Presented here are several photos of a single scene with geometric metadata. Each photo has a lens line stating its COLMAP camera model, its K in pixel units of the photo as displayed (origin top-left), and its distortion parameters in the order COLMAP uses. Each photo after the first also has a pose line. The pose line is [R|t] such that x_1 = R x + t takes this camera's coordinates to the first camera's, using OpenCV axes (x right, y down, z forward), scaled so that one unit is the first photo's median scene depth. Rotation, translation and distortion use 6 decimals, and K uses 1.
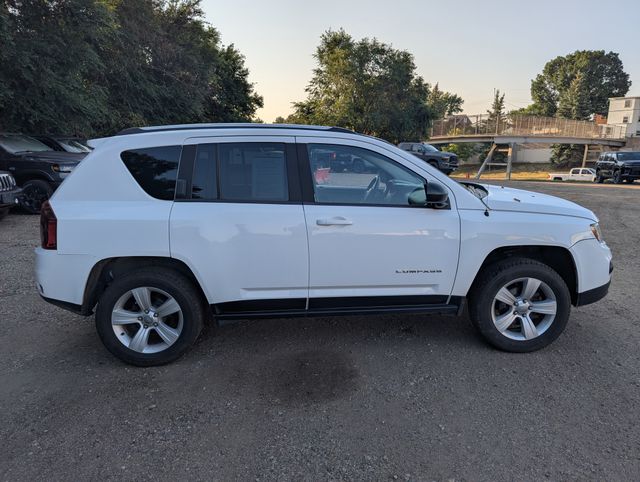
lens RADIAL K [[470.1, 0, 320.0], [0, 470.1, 241.0], [0, 0, 1]] dist [0.061166, -0.045563]
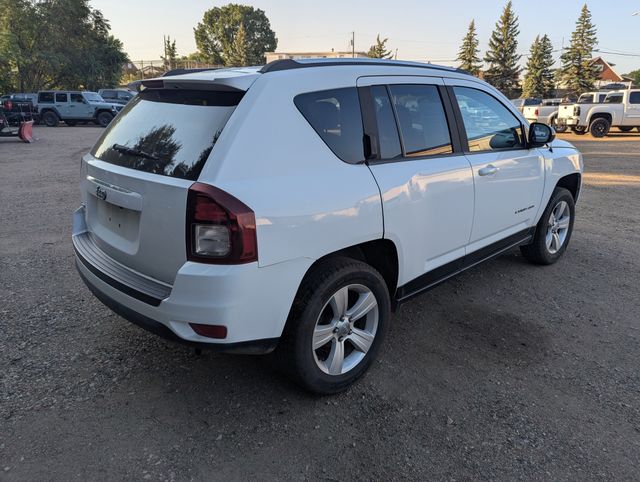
lens RADIAL K [[470.1, 0, 320.0], [0, 470.1, 241.0], [0, 0, 1]] dist [0.061166, -0.045563]
pose [[0.751167, -0.191338, 0.631773, -0.087485], [0.127339, 0.981095, 0.145729, -0.008492], [-0.647713, -0.029017, 0.761331, 0.049192]]
